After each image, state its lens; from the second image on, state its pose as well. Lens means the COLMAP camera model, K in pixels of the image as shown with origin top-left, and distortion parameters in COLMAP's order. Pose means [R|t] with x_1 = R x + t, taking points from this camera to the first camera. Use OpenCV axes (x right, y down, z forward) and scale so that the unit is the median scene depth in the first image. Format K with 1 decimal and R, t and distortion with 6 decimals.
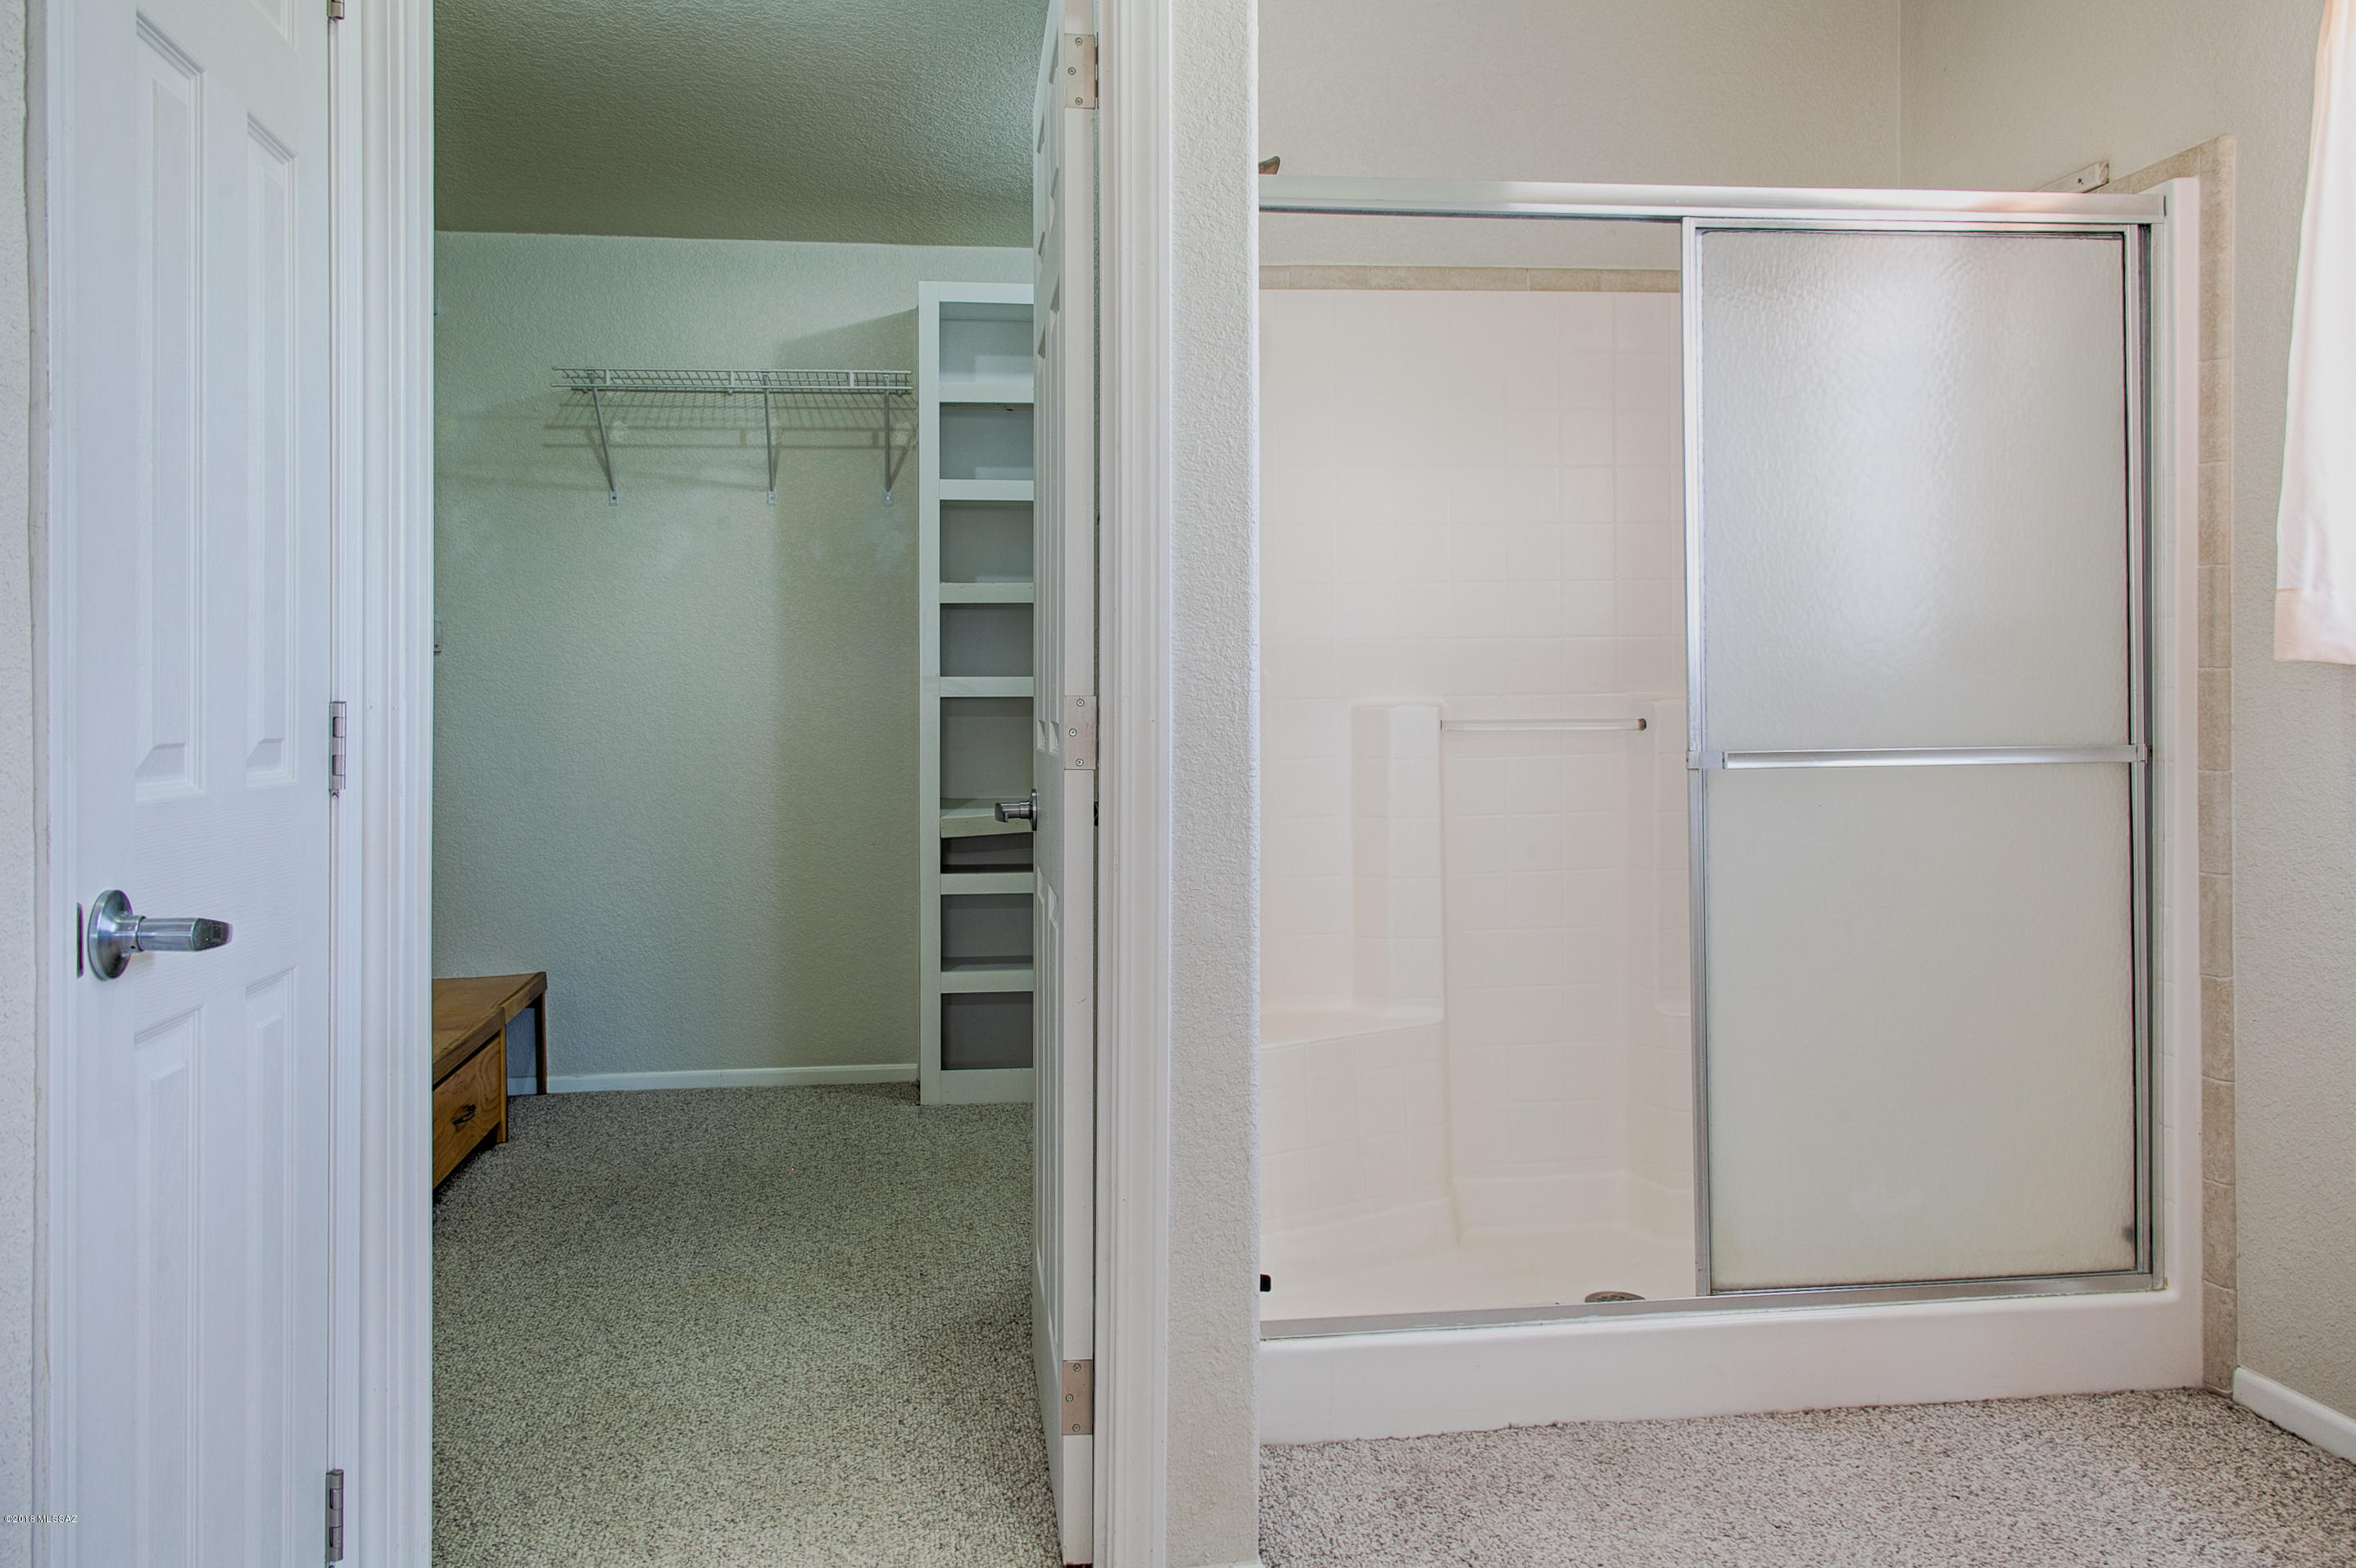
lens RADIAL K [[1960.0, 0, 1180.0], [0, 1960.0, 692.0], [0, 0, 1]] dist [0.006344, 0.007918]
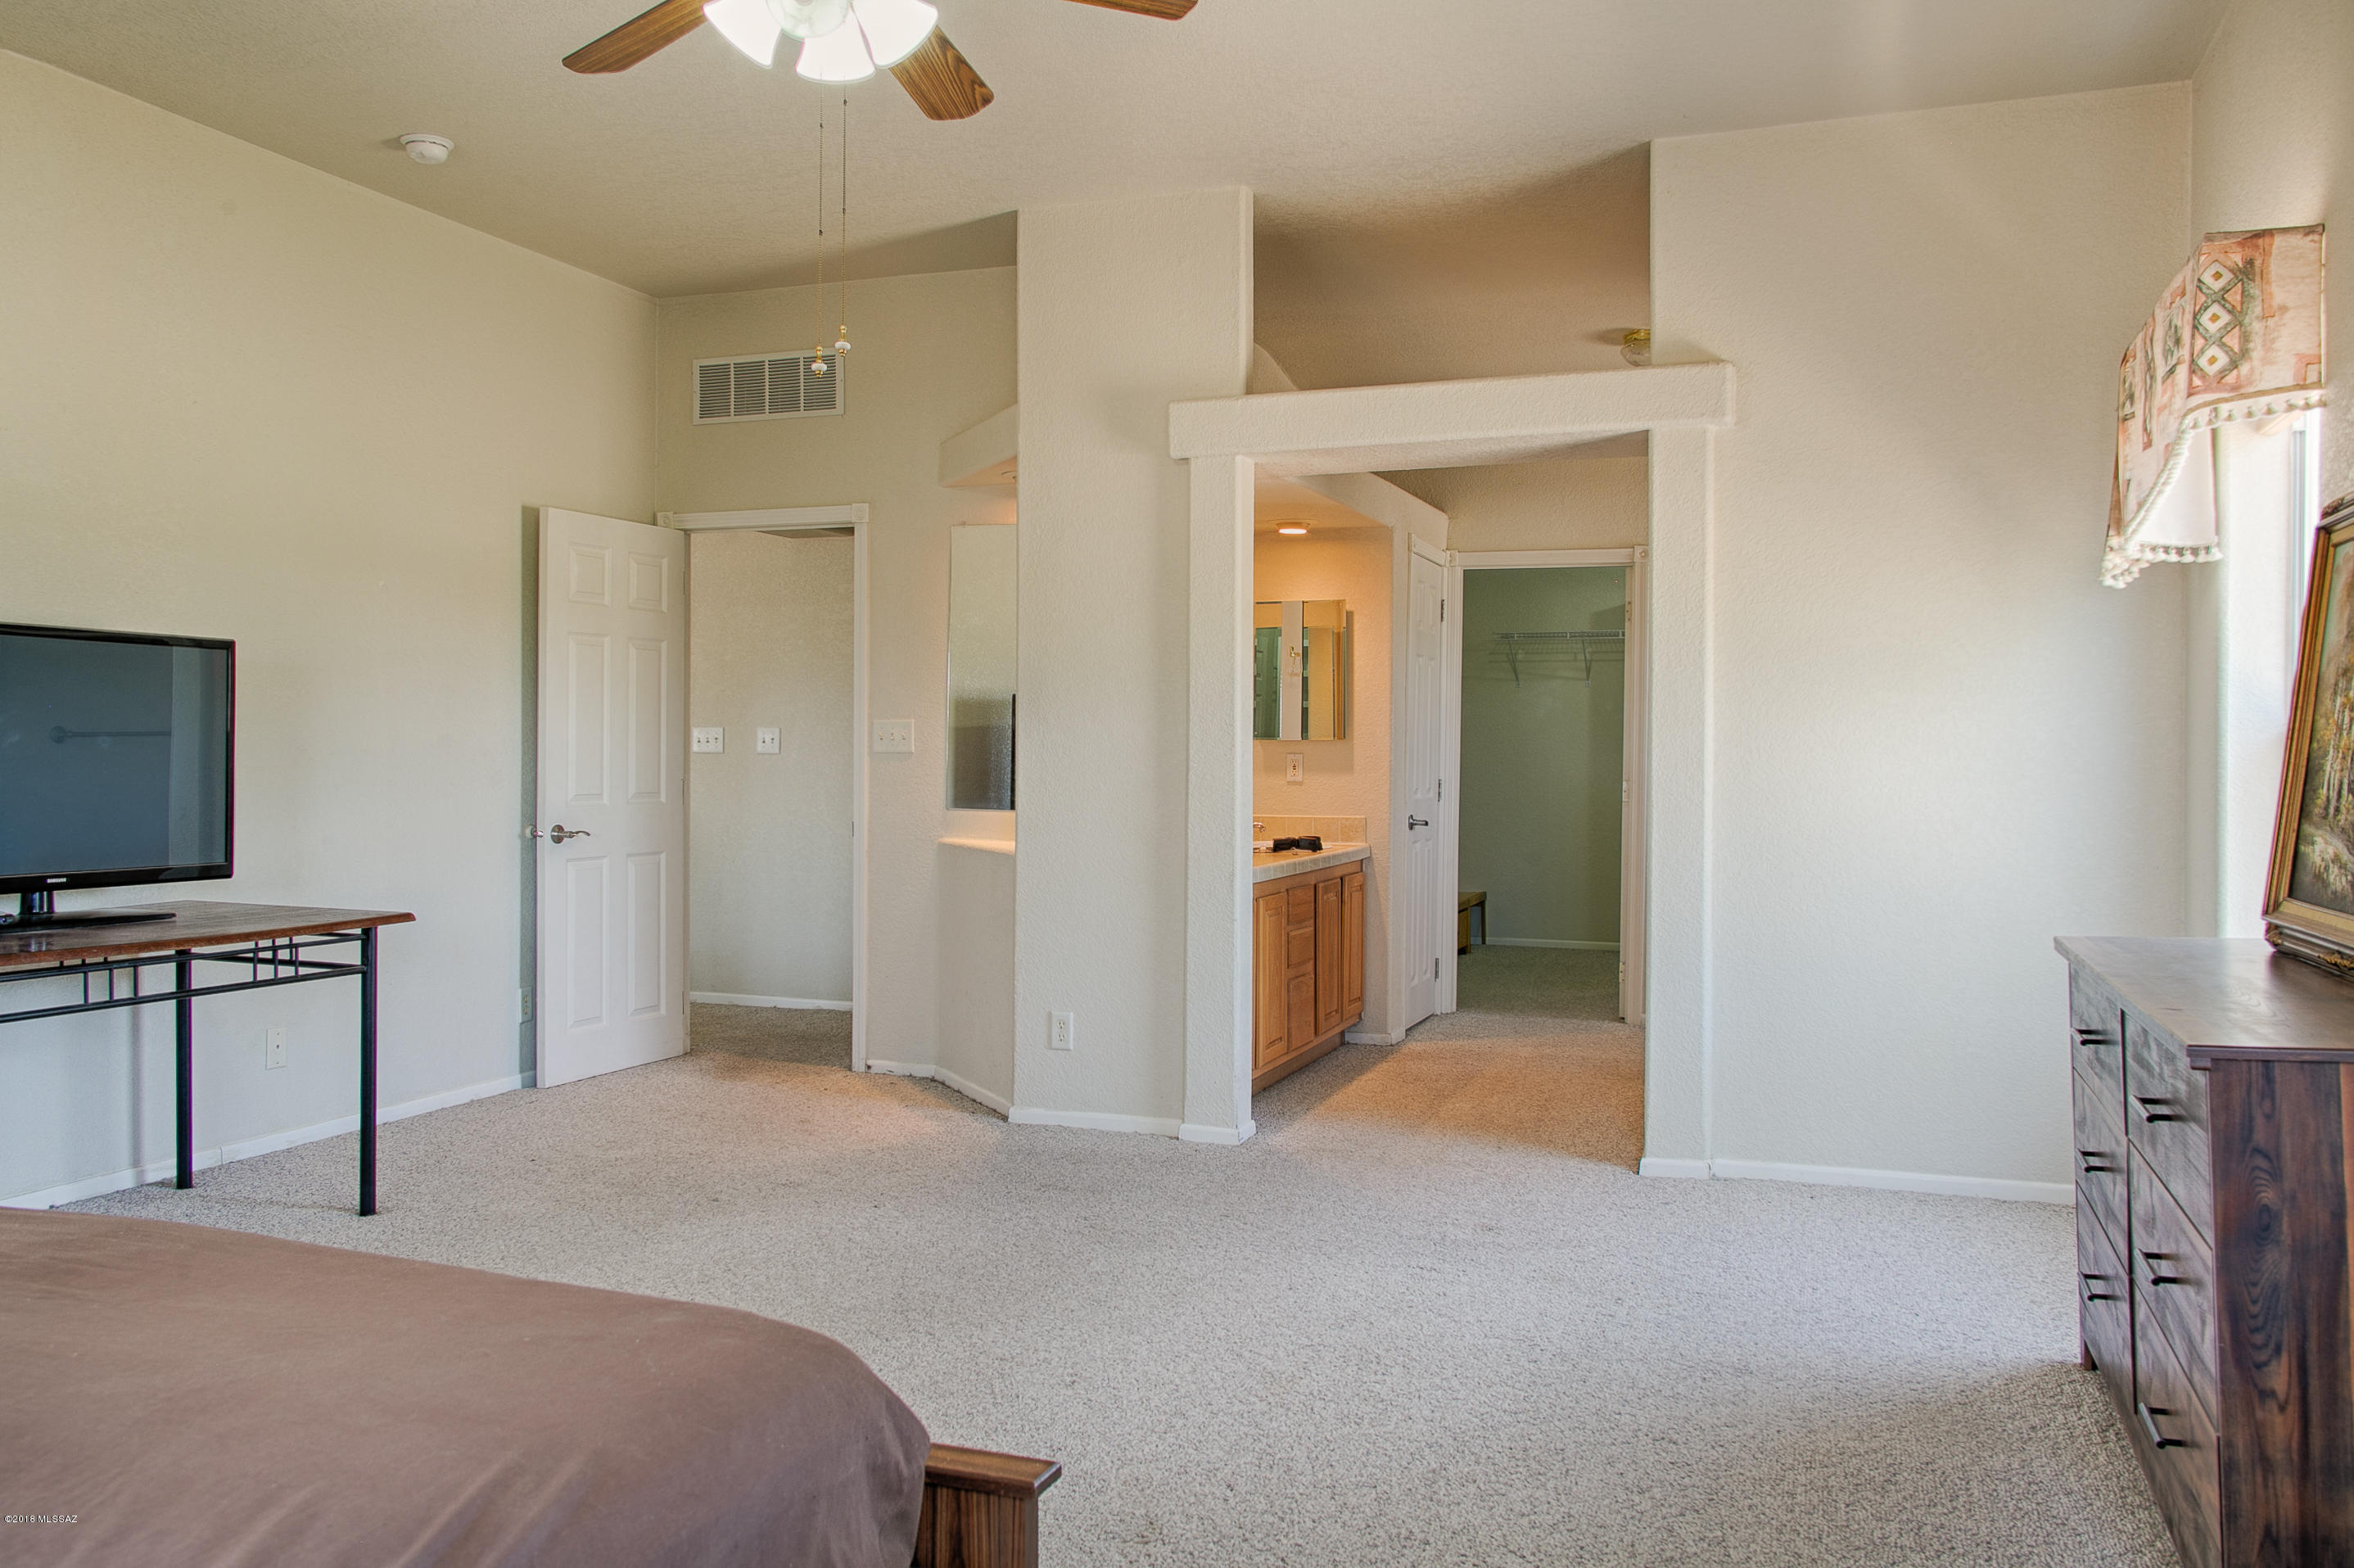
lens RADIAL K [[1843.8, 0, 1177.0], [0, 1843.8, 784.0], [0, 0, 1]] dist [0.003165, 0.001311]
pose [[0.886201, 0.021219, -0.462815, 0.364603], [-0.013025, 0.999697, 0.020895, -0.023984], [0.463118, -0.012489, 0.886209, -1.116824]]
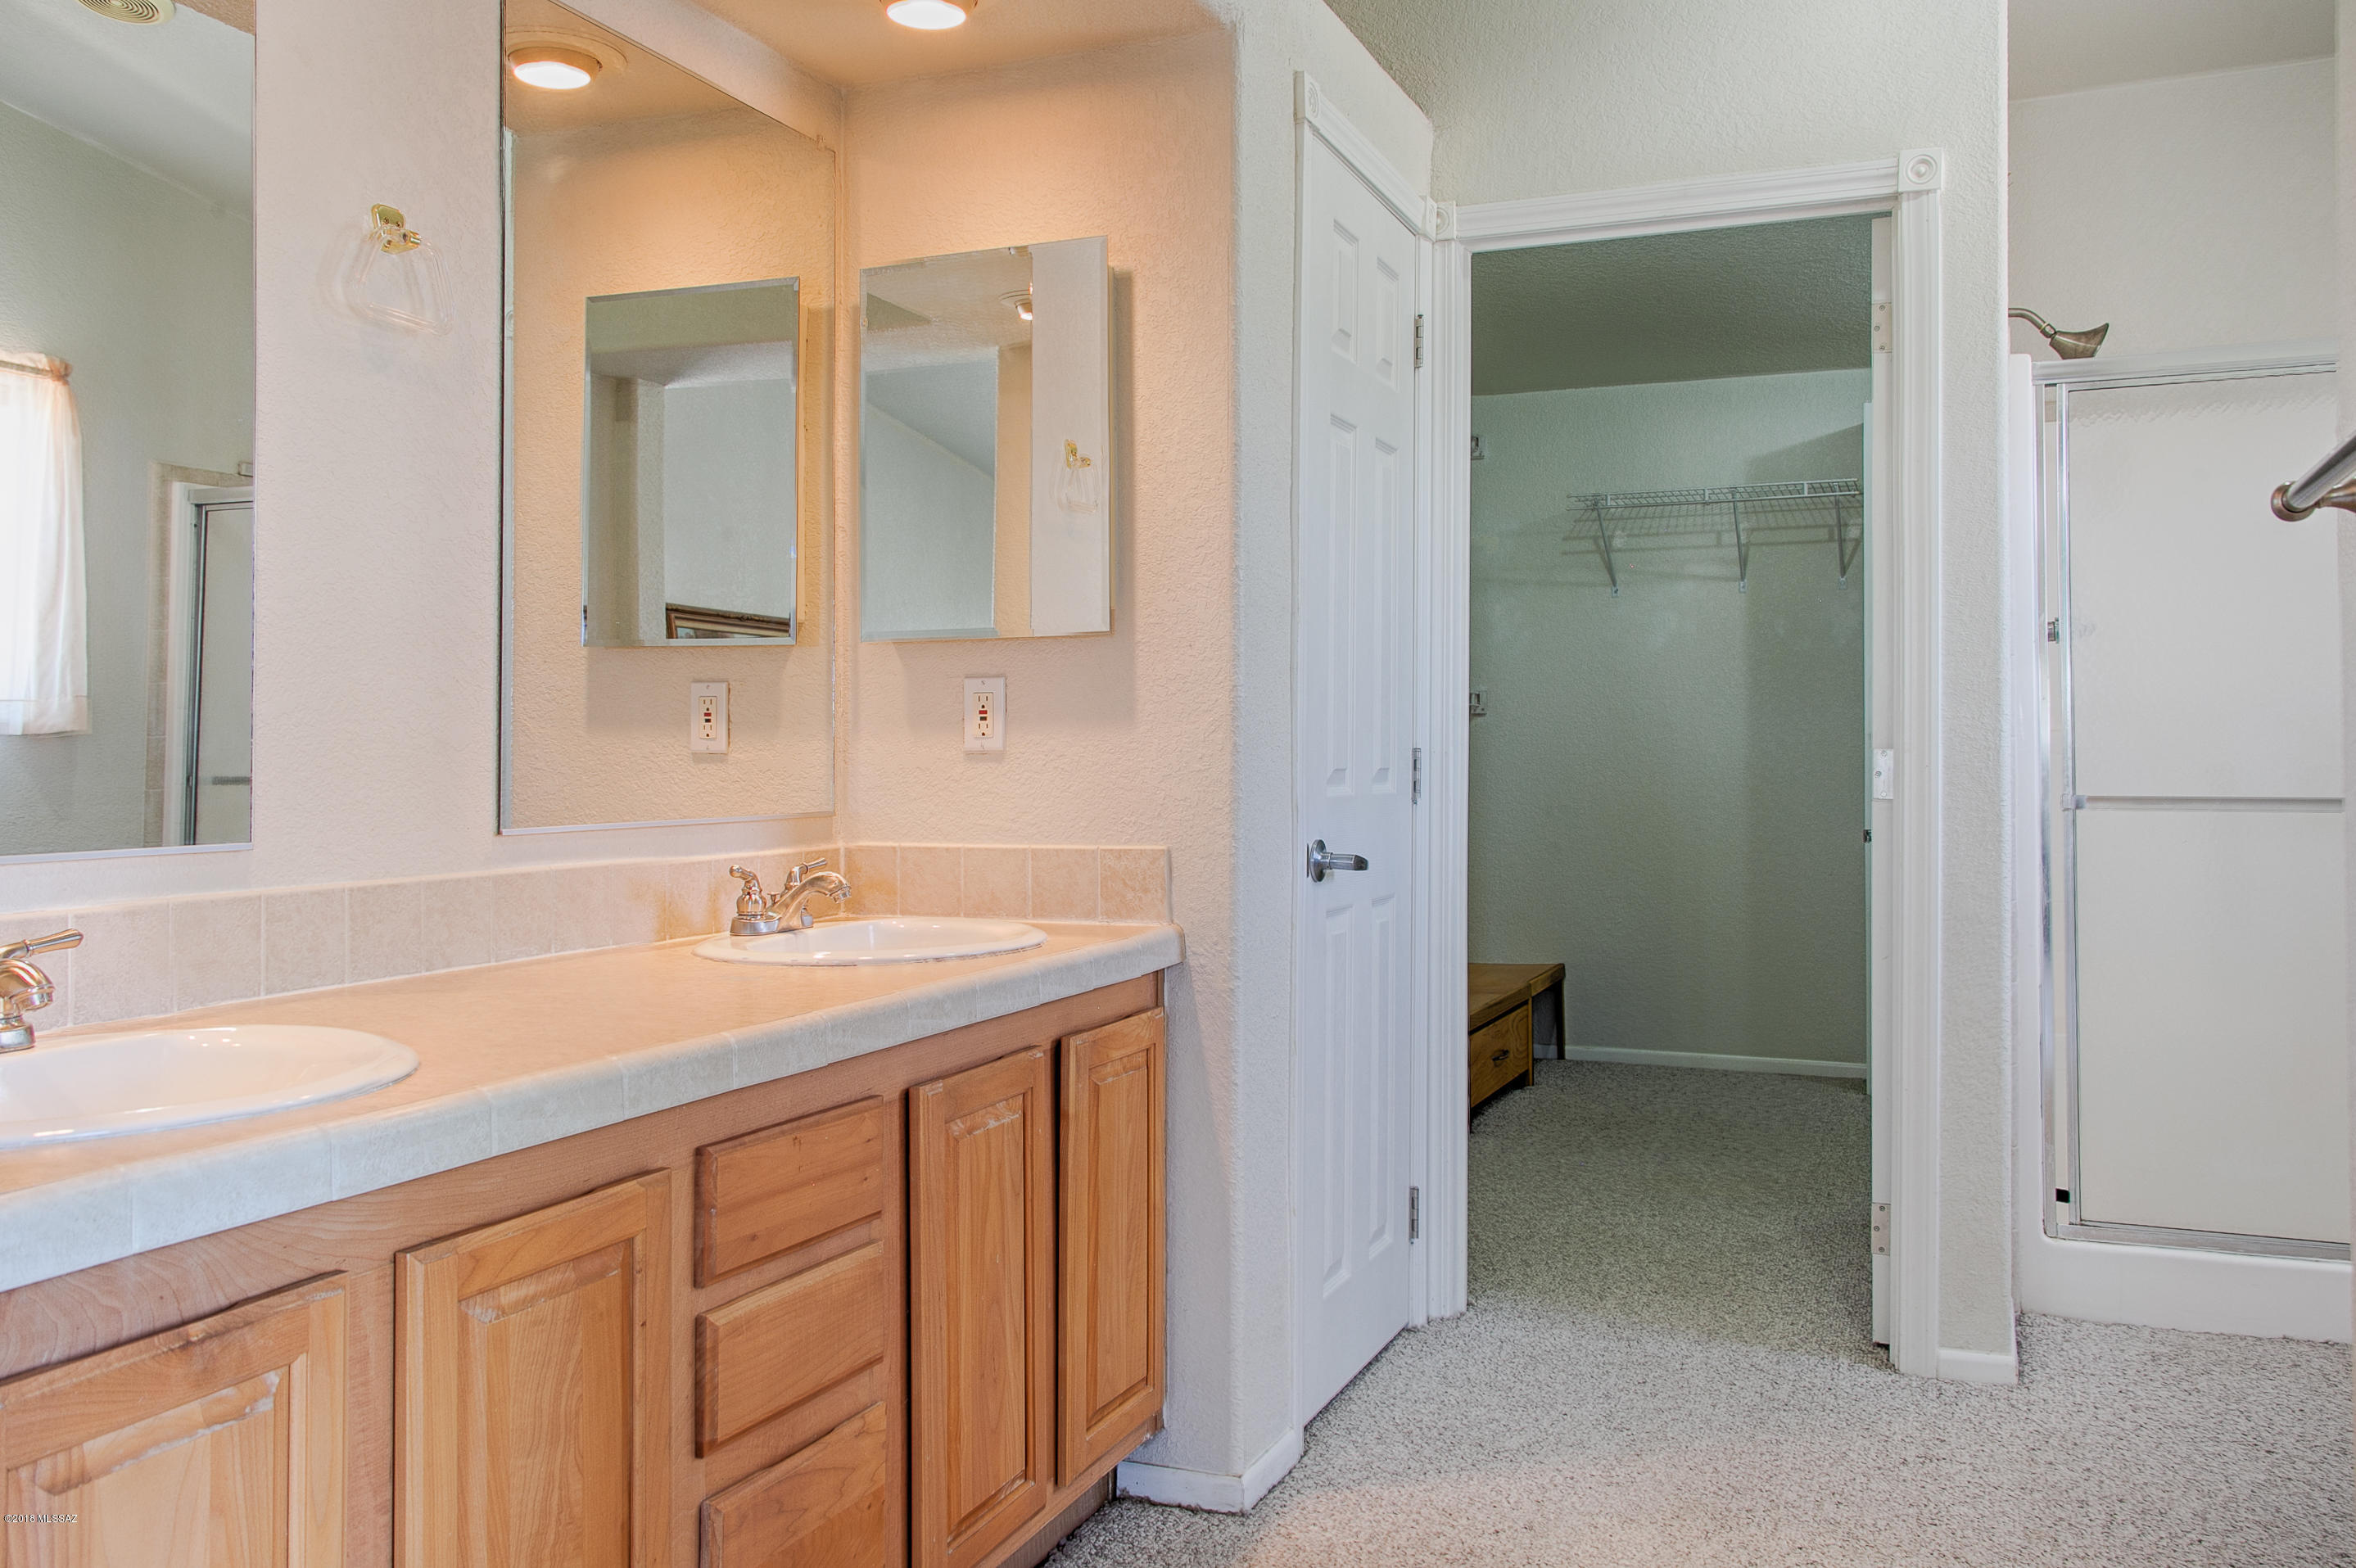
lens RADIAL K [[1959.8, 0, 1180.0], [0, 1959.8, 692.1], [0, 0, 1]] dist [0.006344, 0.007918]
pose [[0.866287, -0.005656, -0.499515, 0.103741], [-0.007482, 0.999677, -0.024294, -0.000613], [0.499491, 0.024783, 0.865964, -0.246259]]
